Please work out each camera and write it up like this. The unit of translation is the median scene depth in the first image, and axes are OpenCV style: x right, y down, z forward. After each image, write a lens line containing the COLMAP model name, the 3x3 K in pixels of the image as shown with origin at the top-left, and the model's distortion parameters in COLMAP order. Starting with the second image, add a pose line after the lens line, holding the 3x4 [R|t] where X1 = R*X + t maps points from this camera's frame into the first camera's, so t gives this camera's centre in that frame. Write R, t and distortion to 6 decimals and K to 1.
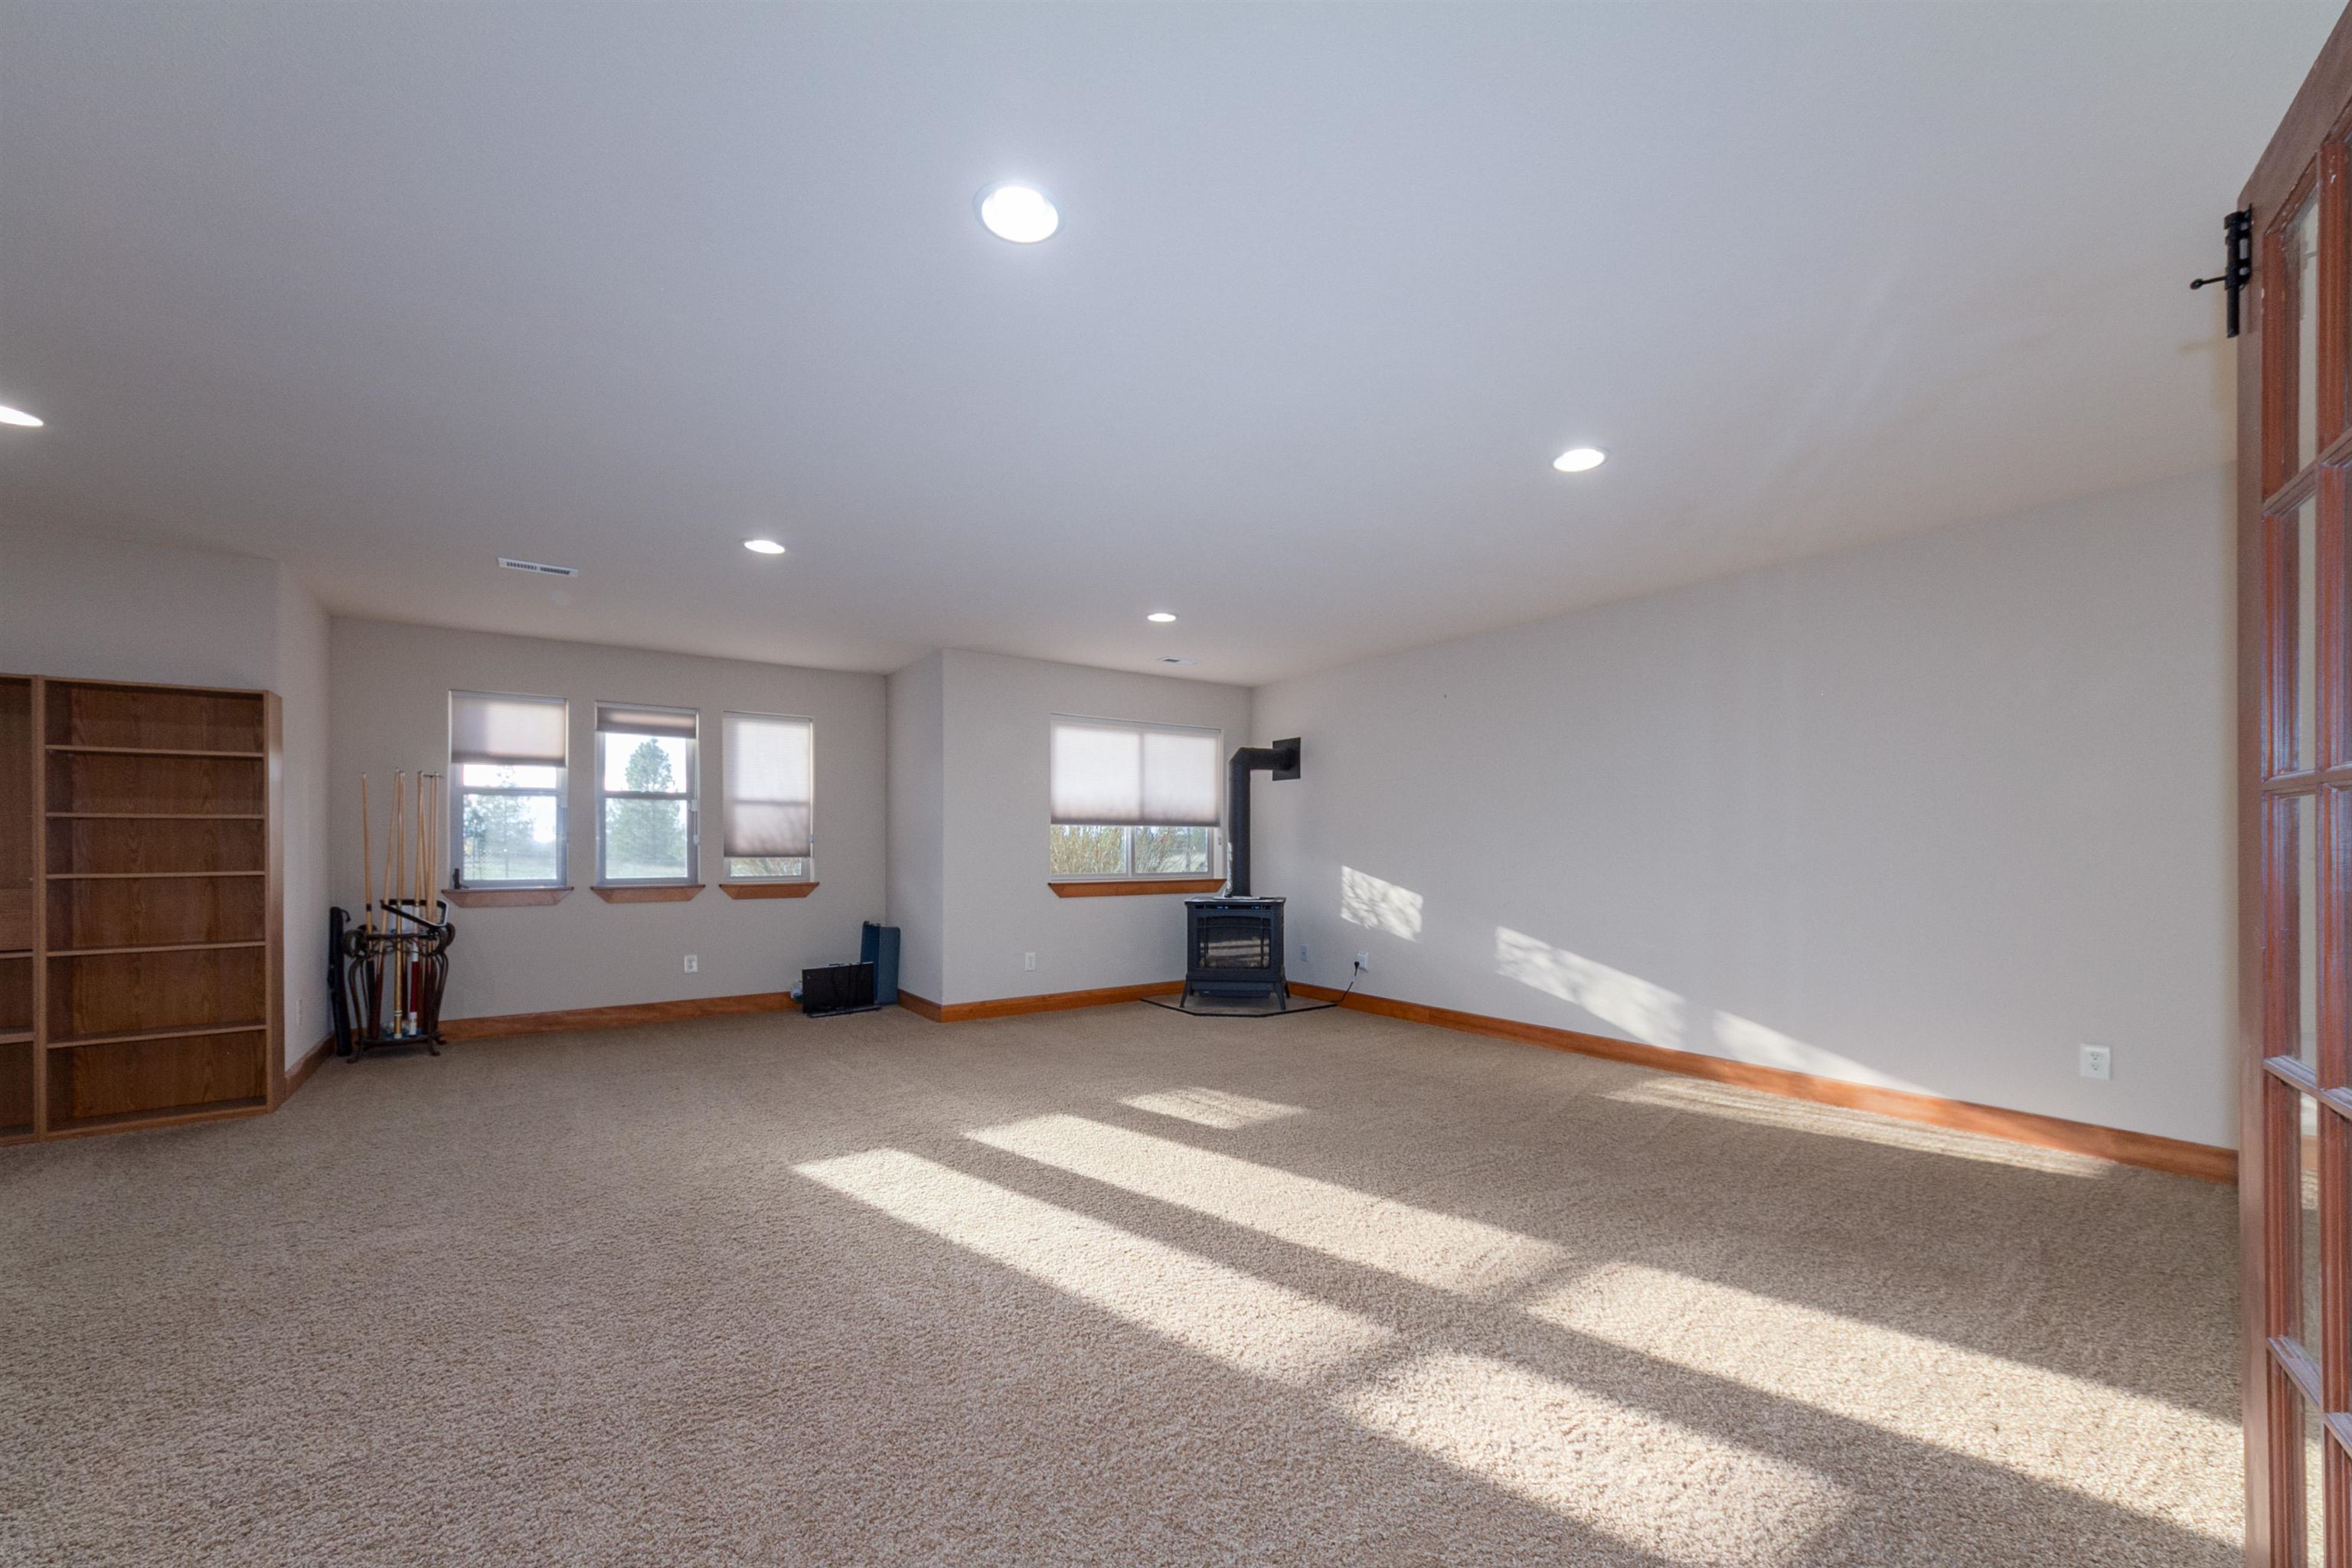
lens RADIAL K [[900.4, 0, 1197.1], [0, 900.4, 849.9], [0, 0, 1]] dist [-0.000421, -0.000109]
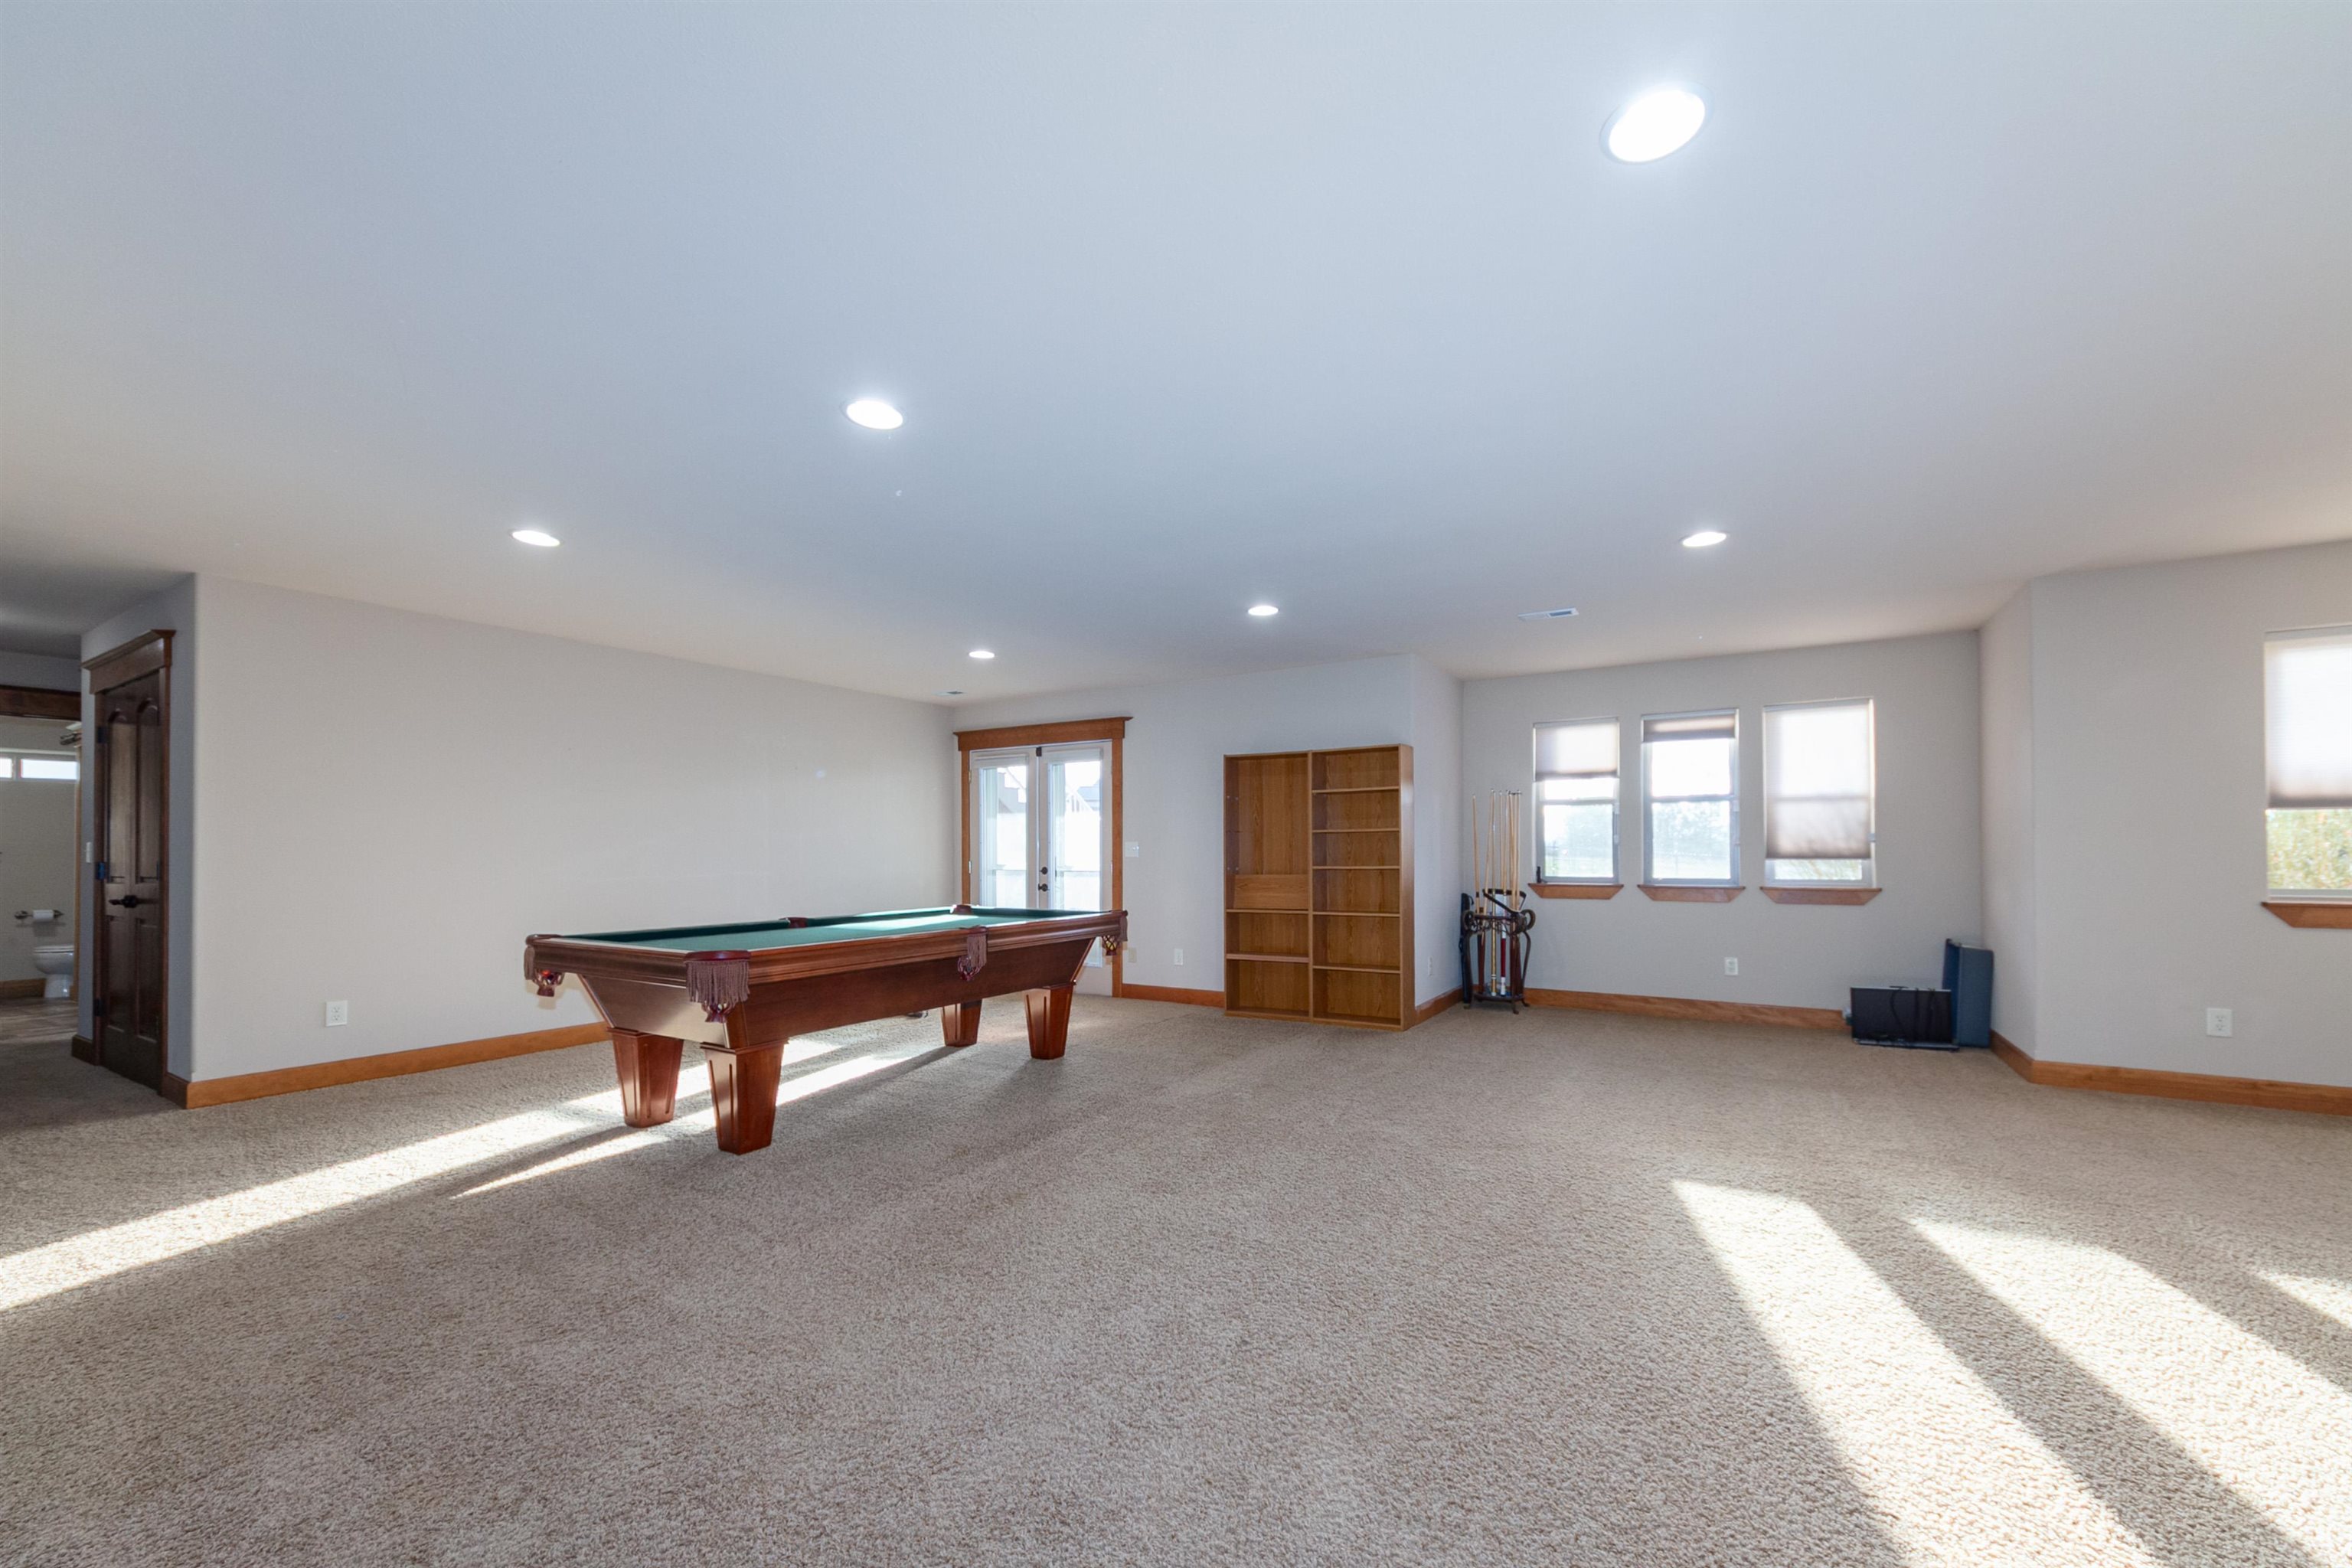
lens RADIAL K [[900.4, 0, 1197.1], [0, 900.4, 849.9], [0, 0, 1]] dist [-0.000421, -0.000109]
pose [[0.399350, -0.002560, -0.916795, 0.125855], [0.002214, 0.999996, -0.001828, -0.000894], [0.916796, -0.001299, 0.399354, 0.074000]]
